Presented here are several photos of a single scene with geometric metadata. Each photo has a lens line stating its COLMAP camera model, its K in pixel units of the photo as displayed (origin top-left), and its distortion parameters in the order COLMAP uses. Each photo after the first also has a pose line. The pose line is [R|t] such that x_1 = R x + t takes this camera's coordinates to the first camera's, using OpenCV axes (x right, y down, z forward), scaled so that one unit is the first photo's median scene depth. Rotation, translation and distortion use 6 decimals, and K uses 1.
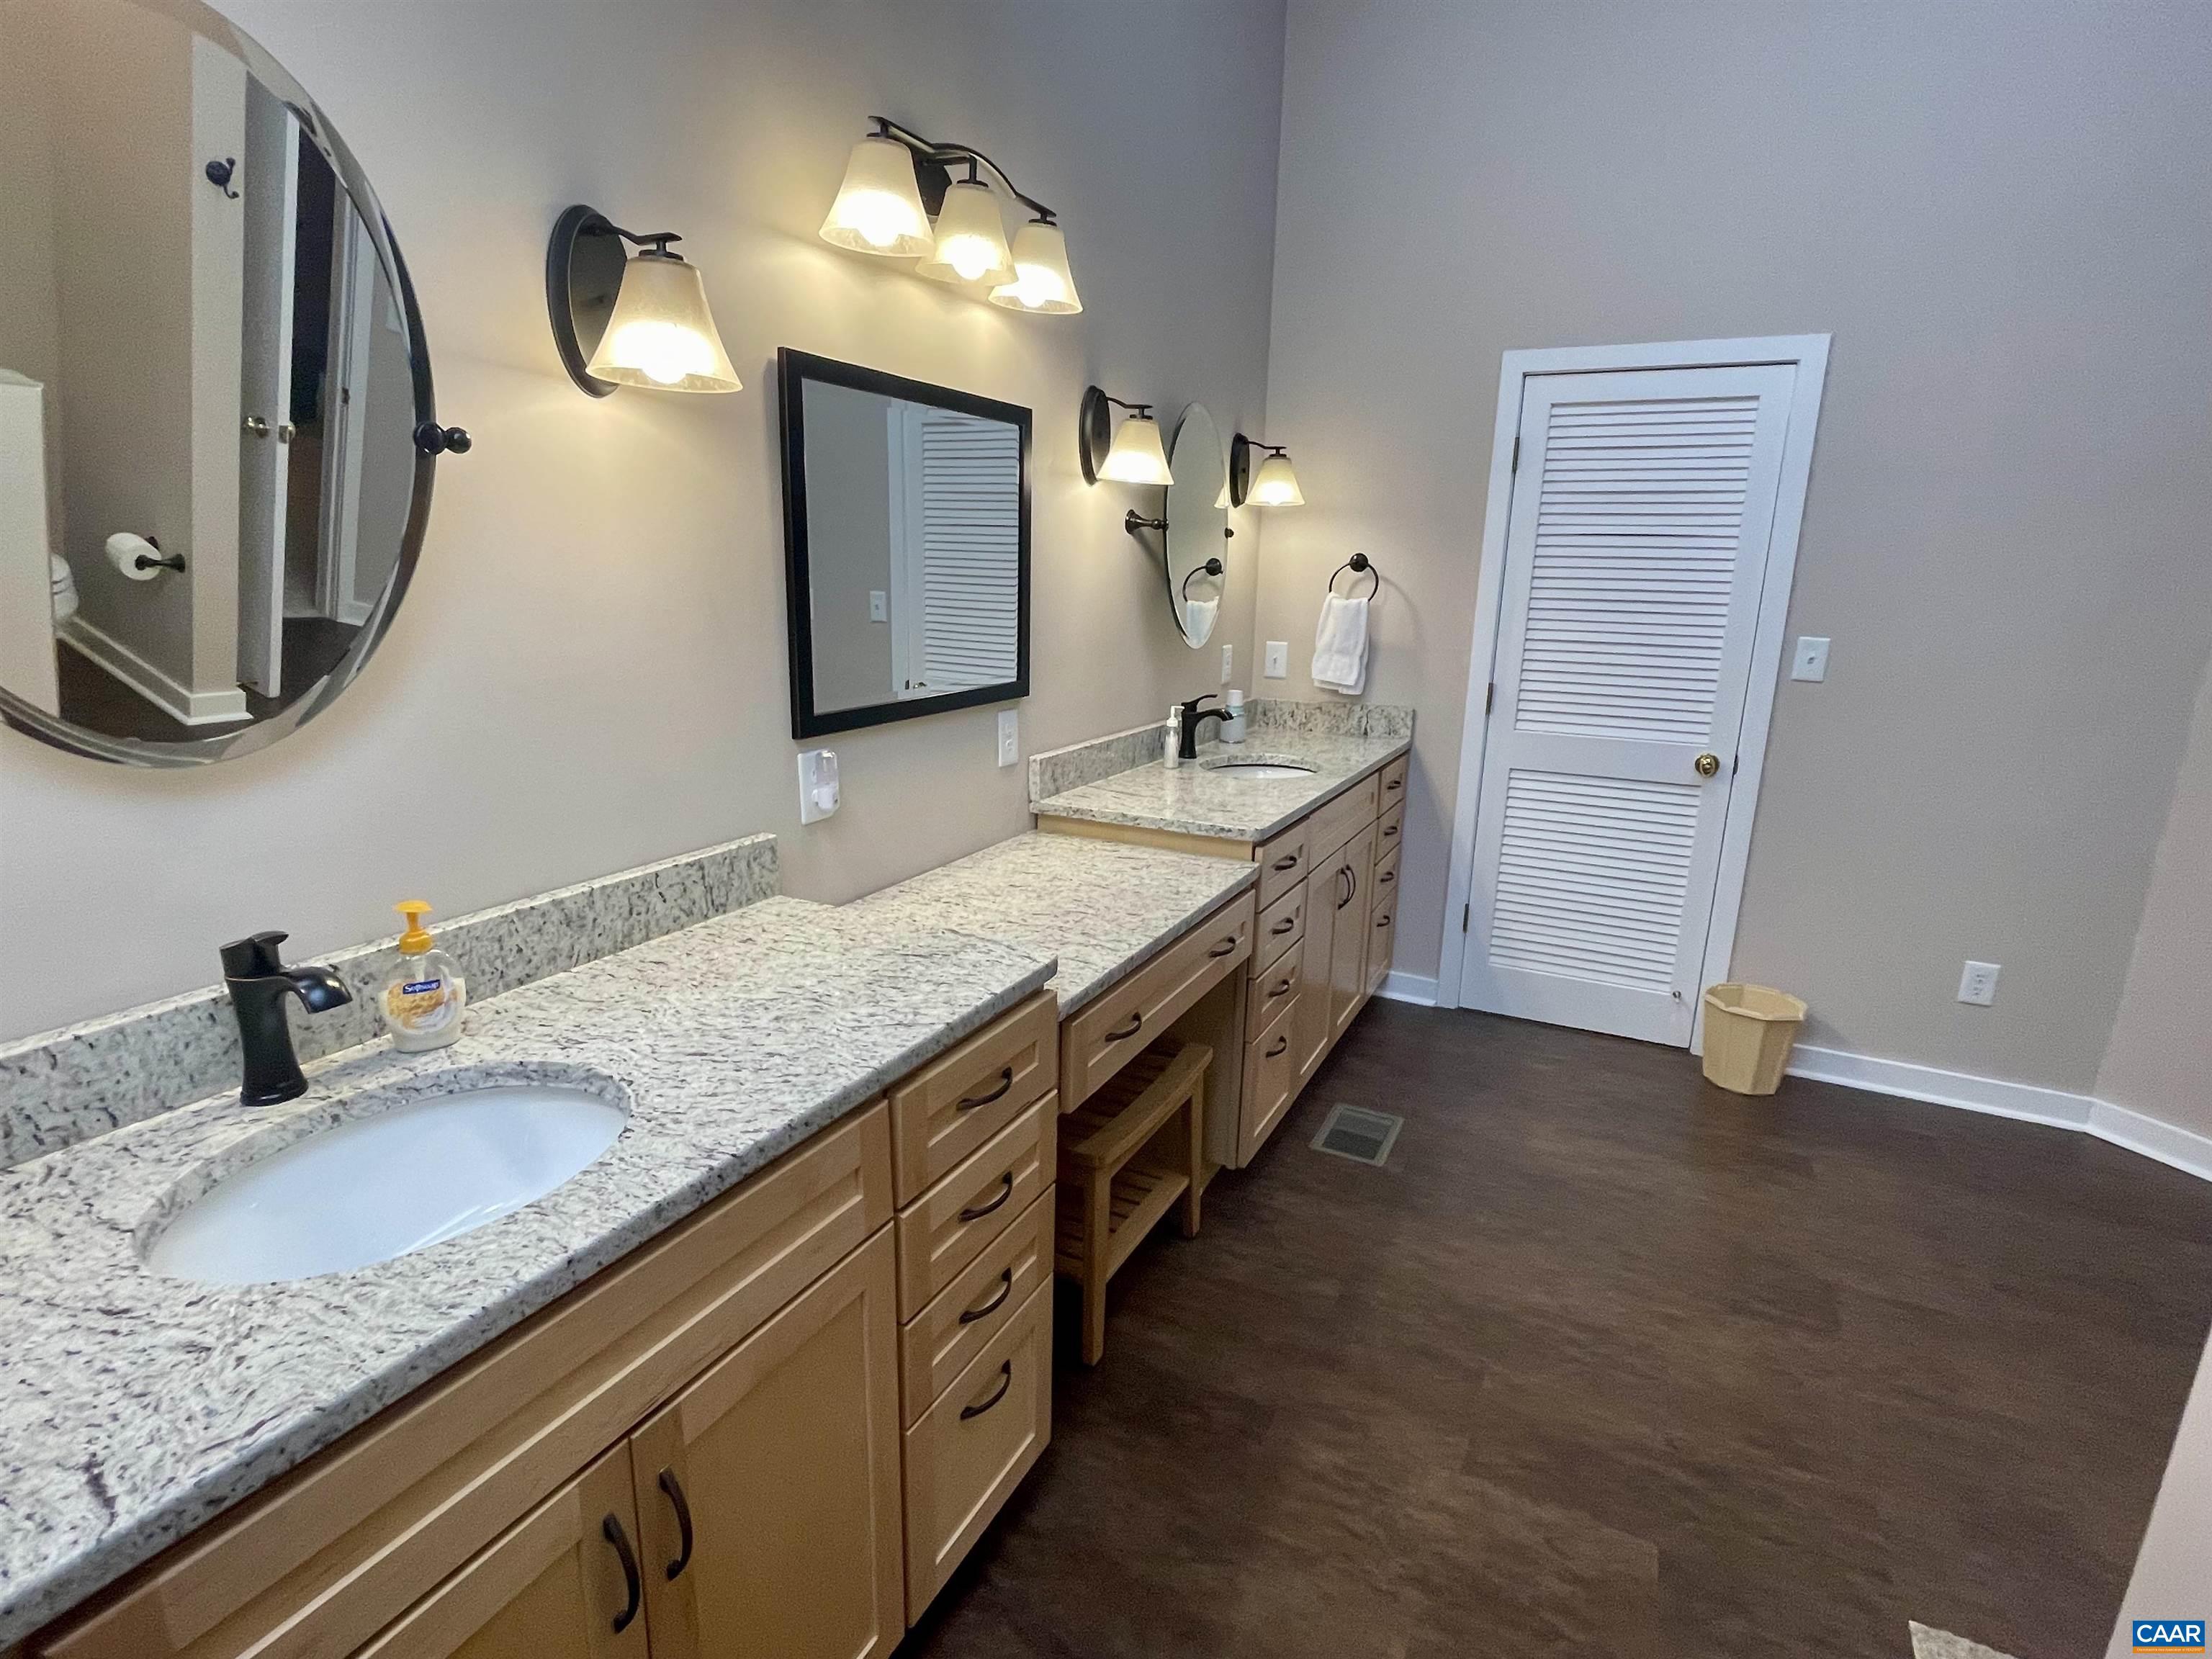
lens RADIAL K [[1103.7, 0, 1116.6], [0, 1103.7, 822.4], [0, 0, 1]] dist [-0.005669, -0.000539]
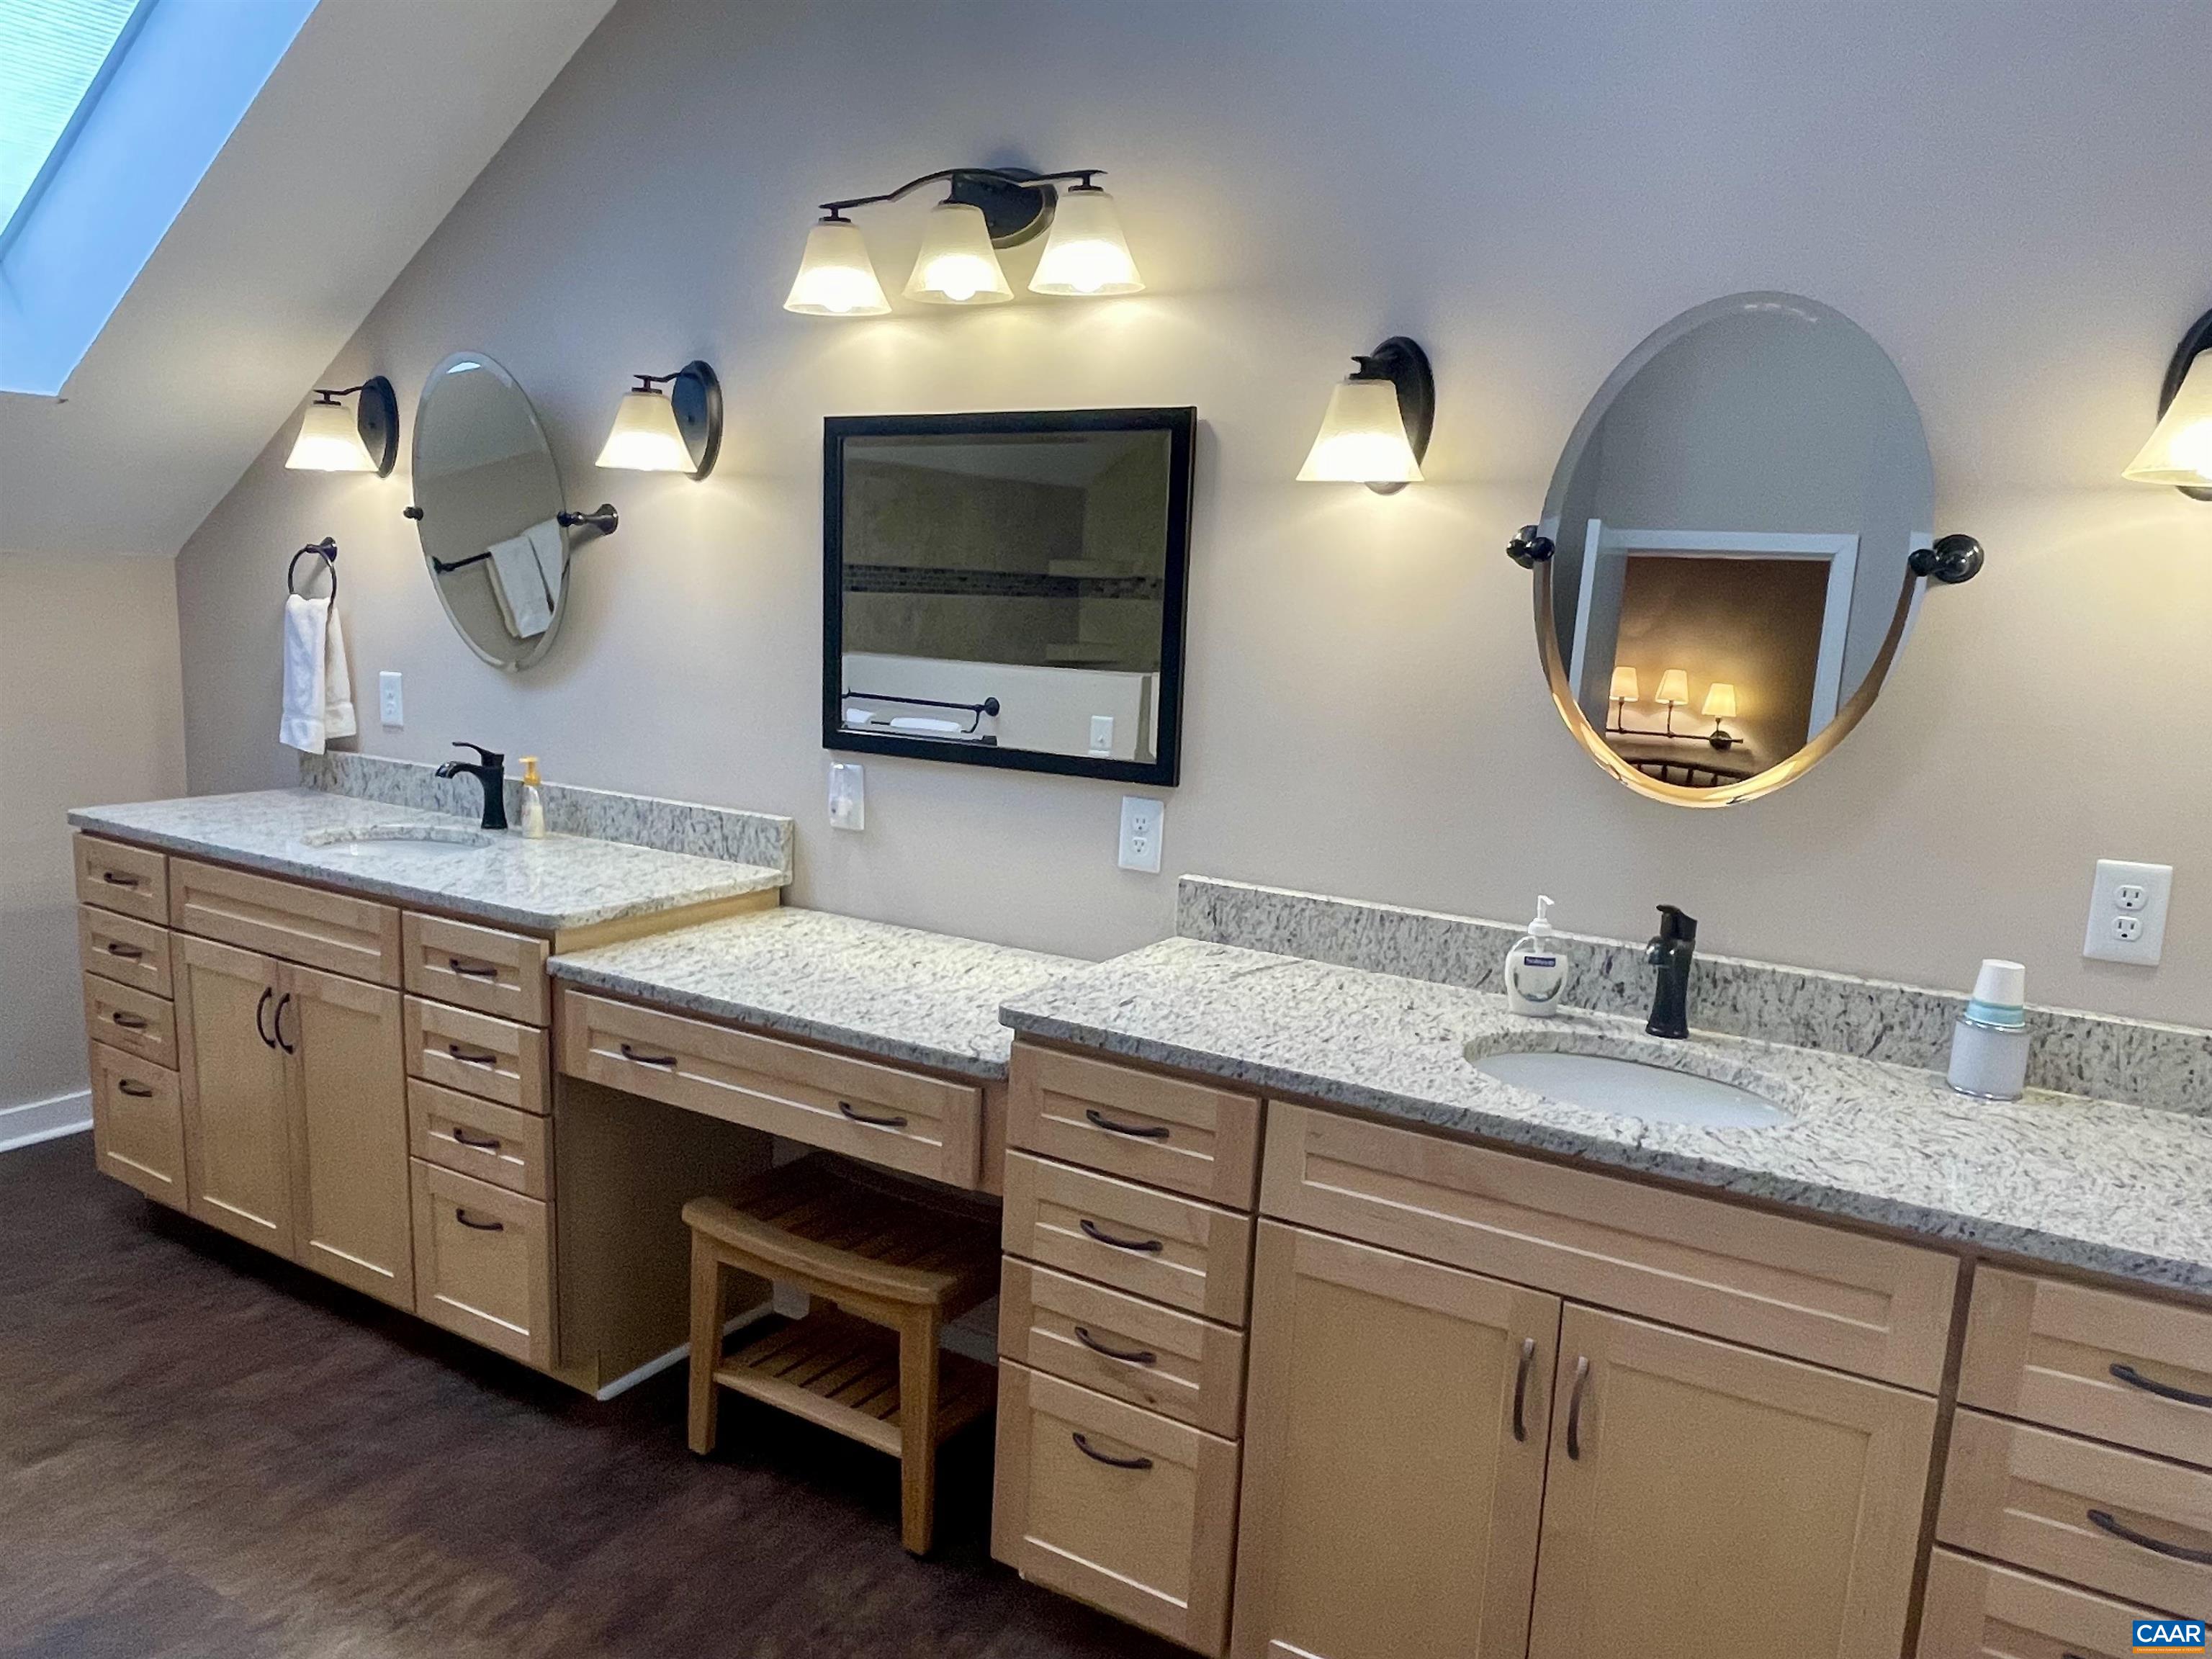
lens RADIAL K [[1527.8, 0, 1106.0], [0, 1527.8, 829.5], [0, 0, 1]] dist [0.036535, -0.050053]
pose [[-0.078933, 0.128373, -0.988580, 1.270792], [-0.268027, 0.952425, 0.145079, -0.304698], [0.960172, 0.276418, -0.040770, 1.371173]]
